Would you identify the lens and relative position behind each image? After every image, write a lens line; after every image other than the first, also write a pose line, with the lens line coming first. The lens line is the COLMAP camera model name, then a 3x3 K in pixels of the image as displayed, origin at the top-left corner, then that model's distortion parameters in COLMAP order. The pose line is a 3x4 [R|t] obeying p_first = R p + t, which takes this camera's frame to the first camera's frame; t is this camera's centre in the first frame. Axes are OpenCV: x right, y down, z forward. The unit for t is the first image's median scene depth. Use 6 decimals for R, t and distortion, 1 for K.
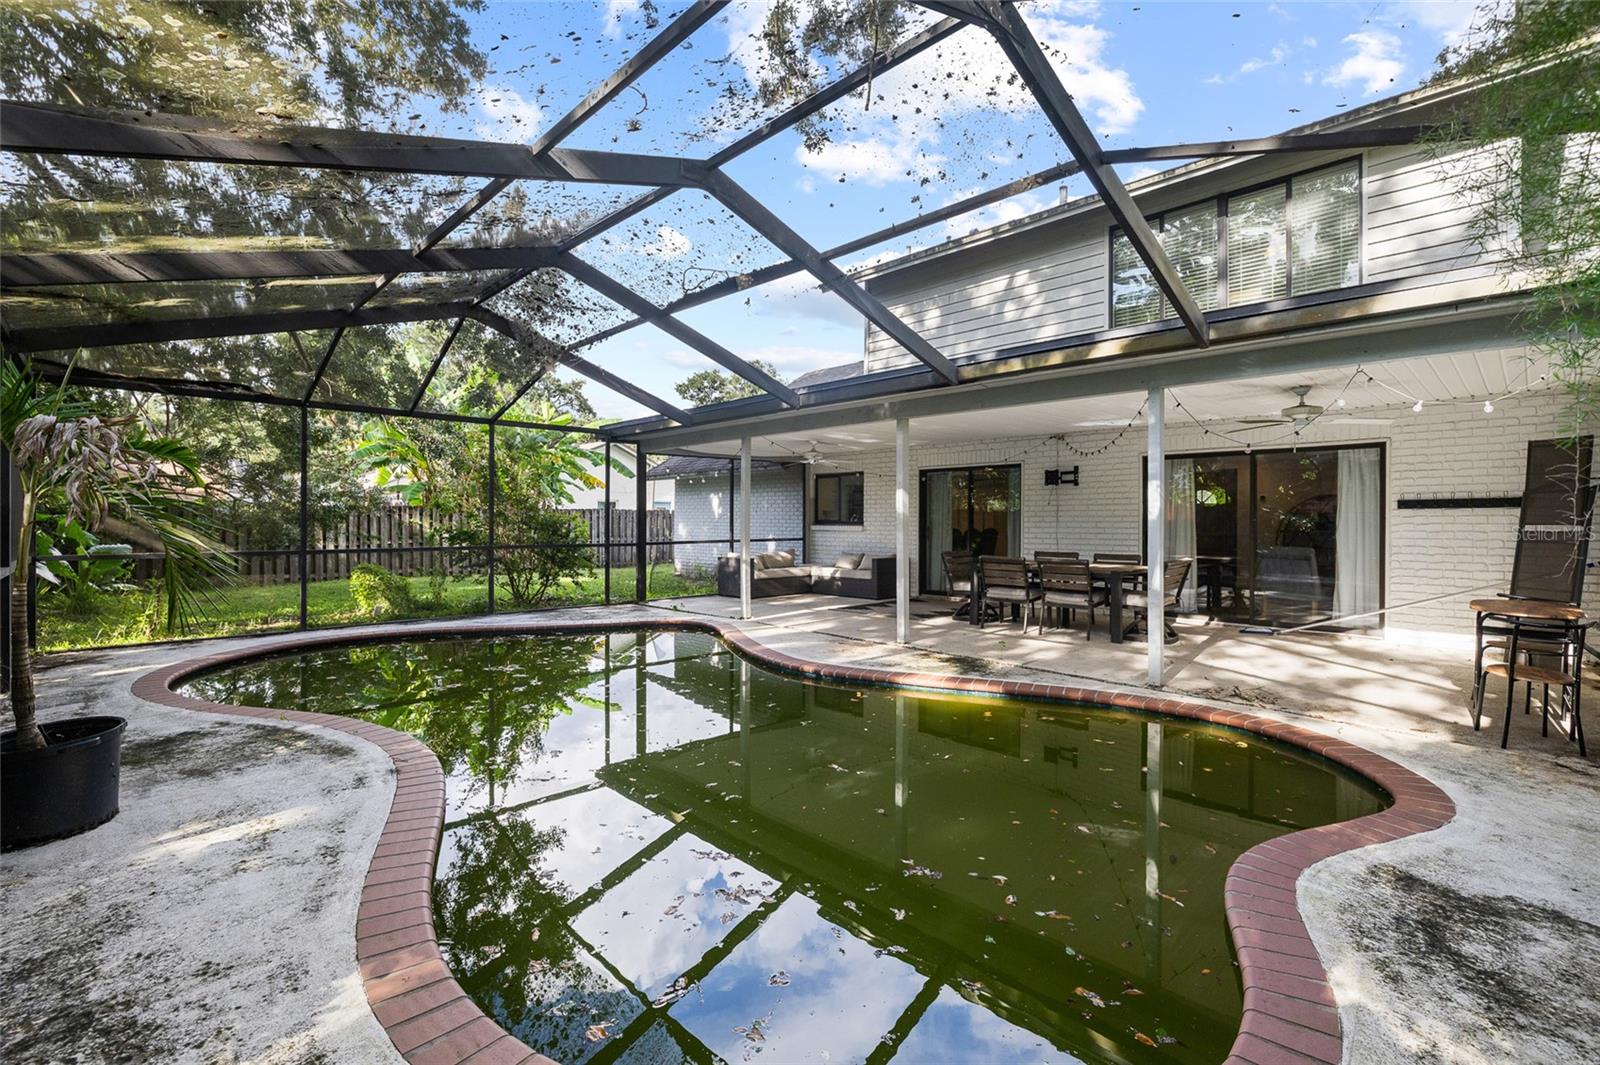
lens RADIAL K [[723.8, 0, 801.7], [0, 723.8, 519.5], [0, 0, 1]] dist [0.000892, 0.000047]
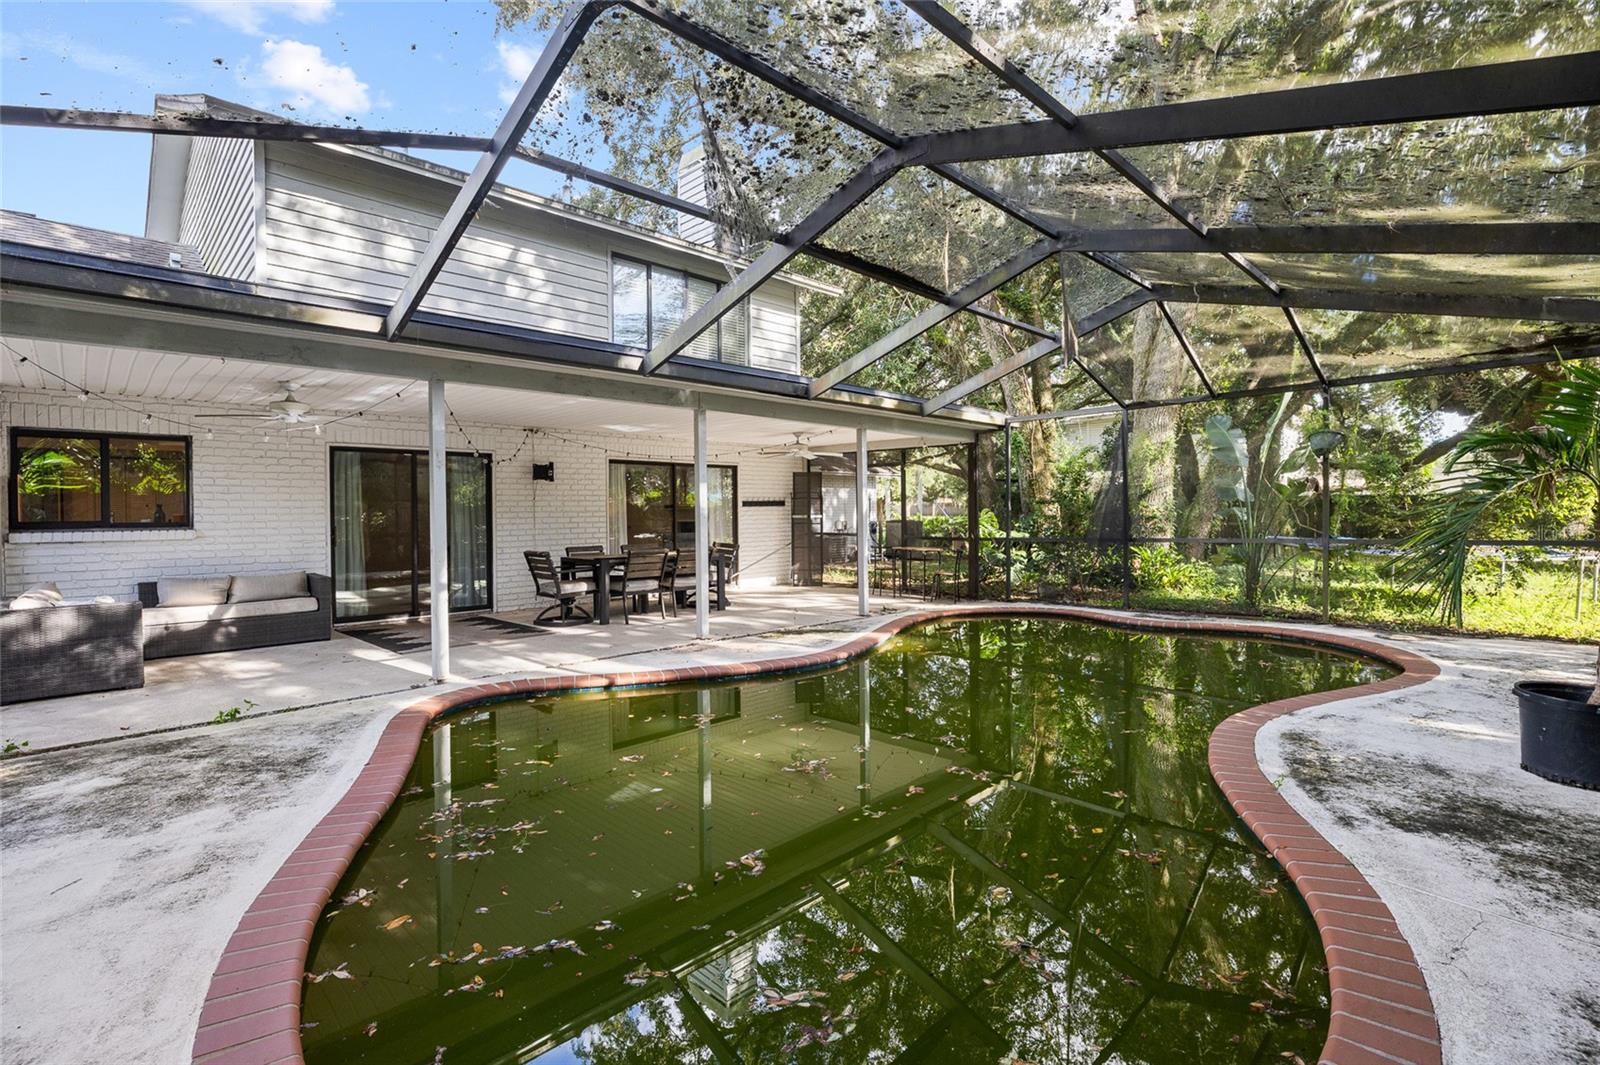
lens RADIAL K [[723.8, 0, 801.7], [0, 723.8, 519.5], [0, 0, 1]] dist [0.000892, 0.000047]
pose [[-0.011559, -0.010173, 0.999881, -0.650281], [0.010559, 0.999891, 0.010295, -0.000466], [-0.999877, 0.010677, -0.011450, 0.674053]]
